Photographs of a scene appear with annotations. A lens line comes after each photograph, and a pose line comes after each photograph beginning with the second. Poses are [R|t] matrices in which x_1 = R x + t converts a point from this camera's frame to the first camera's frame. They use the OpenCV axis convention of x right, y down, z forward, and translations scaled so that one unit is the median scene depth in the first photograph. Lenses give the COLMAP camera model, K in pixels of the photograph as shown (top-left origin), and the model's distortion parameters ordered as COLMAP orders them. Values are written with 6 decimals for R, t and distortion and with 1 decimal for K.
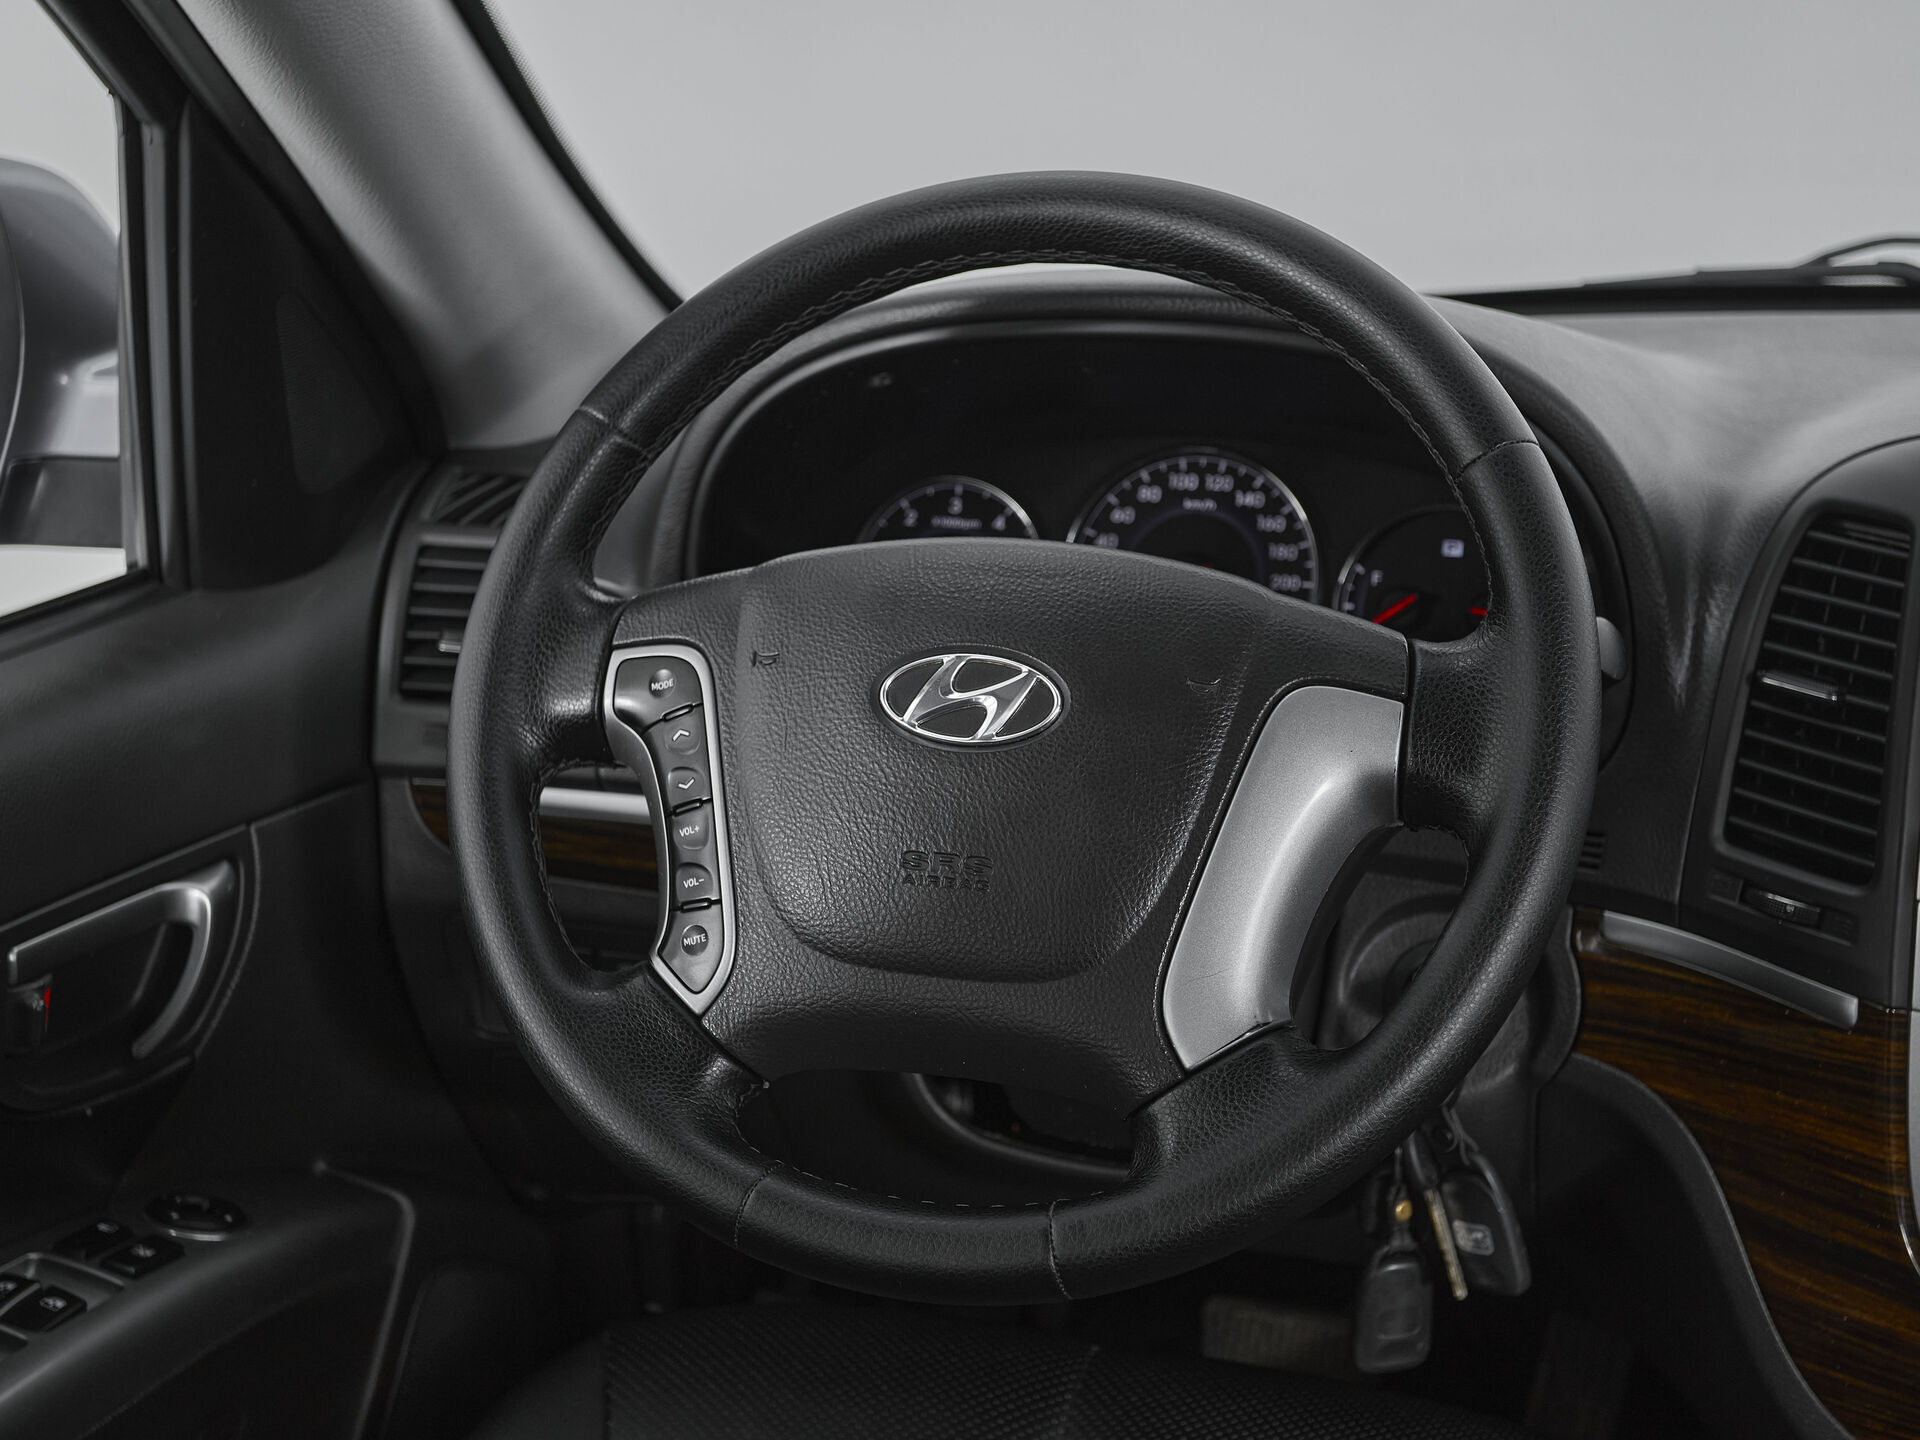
lens RADIAL K [[2329.8, 0, 960.0], [0, 2329.8, 720.0], [0, 0, 1]] dist [0.060838, -0.067245]
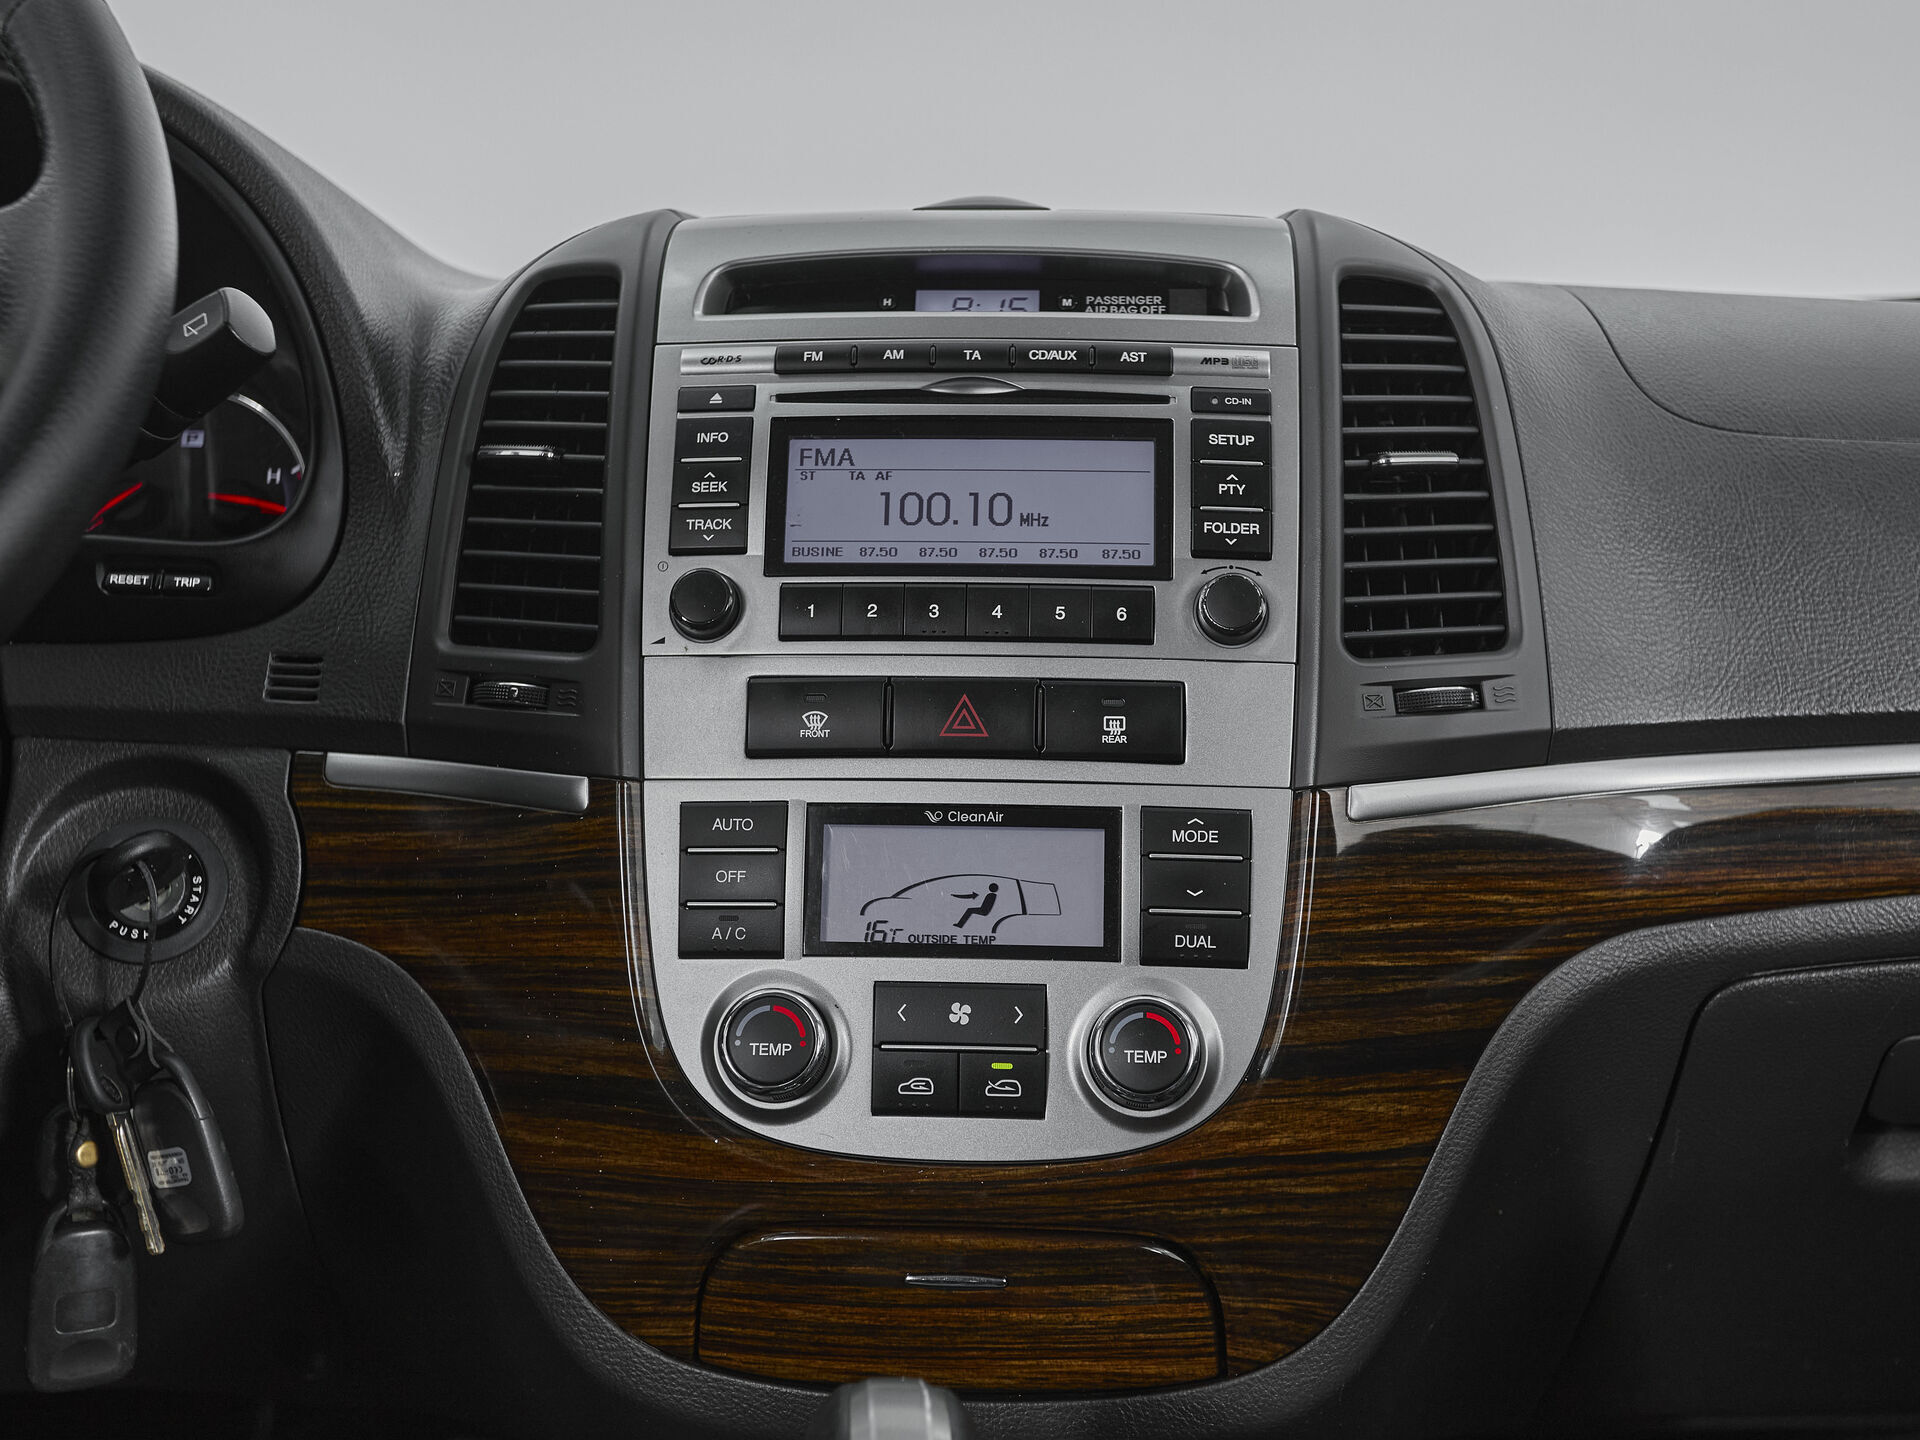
lens RADIAL K [[2329.8, 0, 960.0], [0, 2329.8, 720.0], [0, 0, 1]] dist [0.060838, -0.067245]
pose [[0.935763, -0.003639, 0.352610, 0.200329], [0.085124, 0.972705, -0.215866, 0.282802], [-0.342200, 0.232015, 0.910532, 0.163372]]
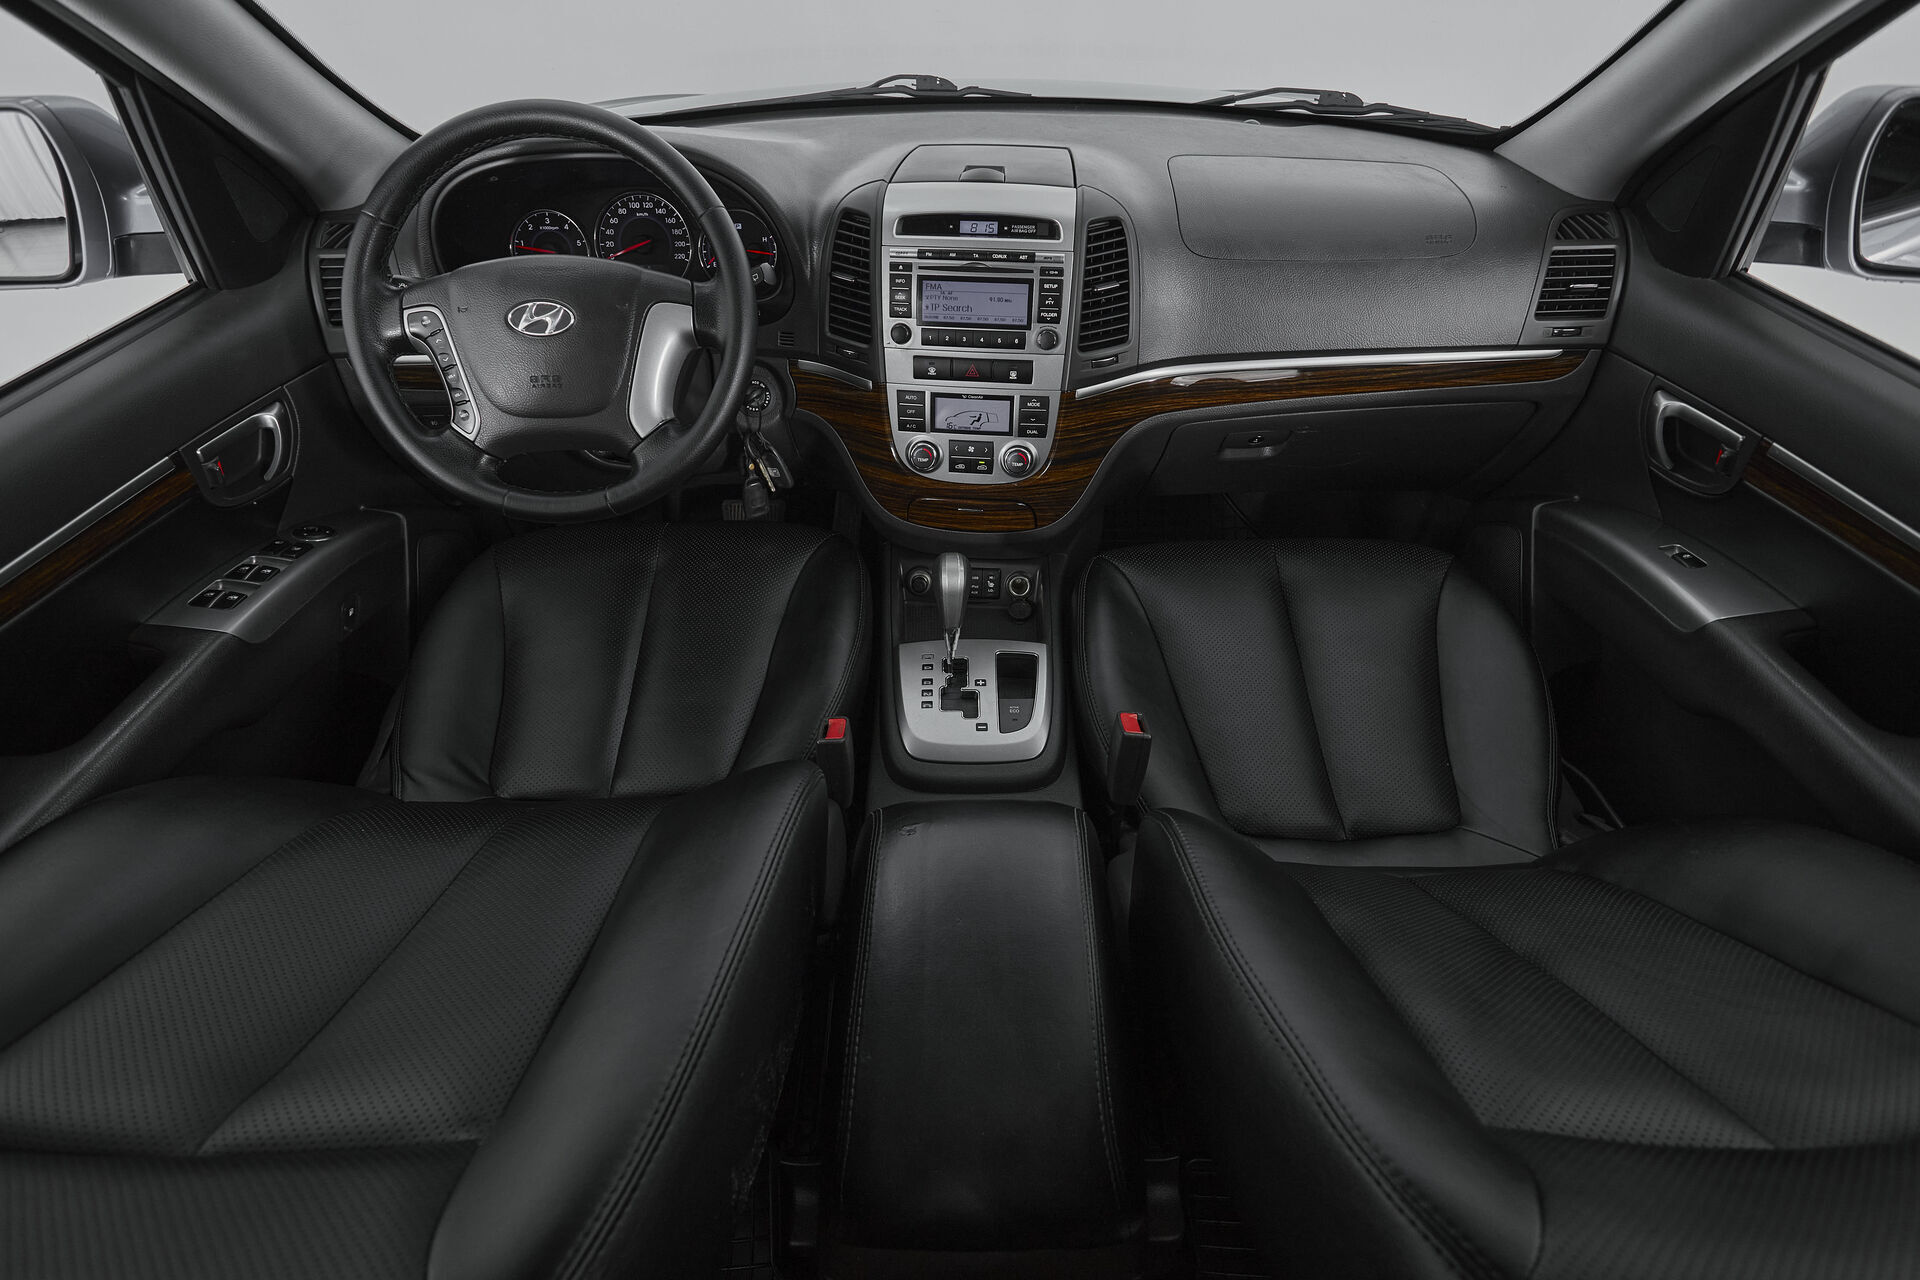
lens RADIAL K [[924.3, 0, 964.2], [0, 924.3, 633.9], [0, 0, 1]] dist [-0.000390, -0.000527]
pose [[0.951025, -0.192190, 0.242106, 0.127721], [0.082712, 0.912879, 0.399763, -0.056930], [-0.297844, -0.360159, 0.884067, -0.257431]]
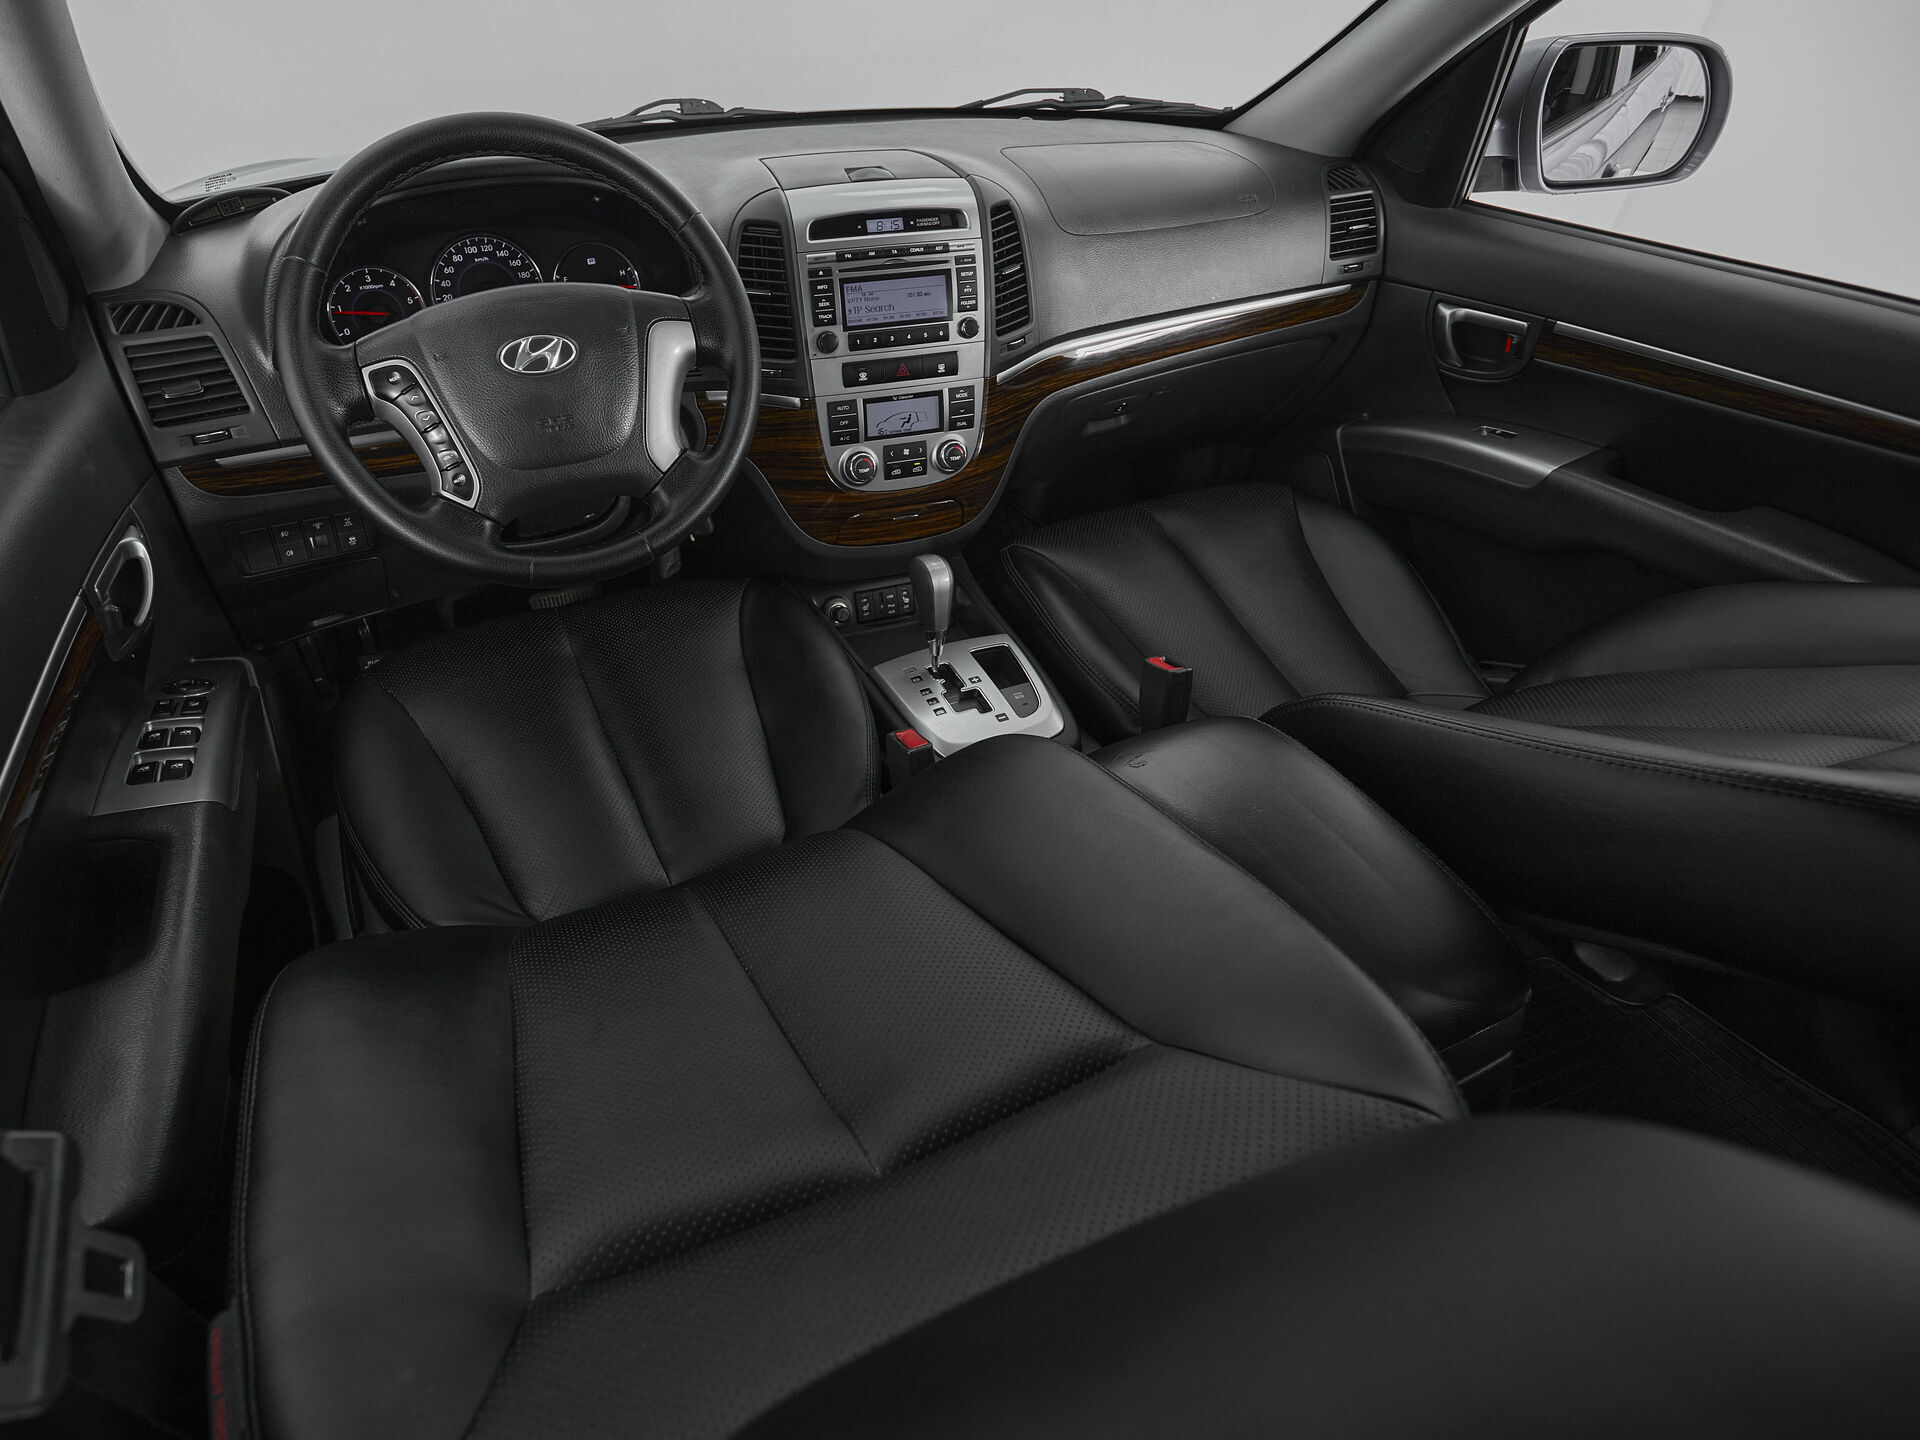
lens RADIAL K [[1021.4, 0, 829.0], [0, 1021.4, 714.8], [0, 0, 1]] dist [-0.000729, -0.000676]
pose [[0.761596, -0.395165, 0.513630, -0.410329], [0.188308, 0.893321, 0.408066, -0.044946], [-0.620090, -0.214060, 0.754762, -0.101241]]
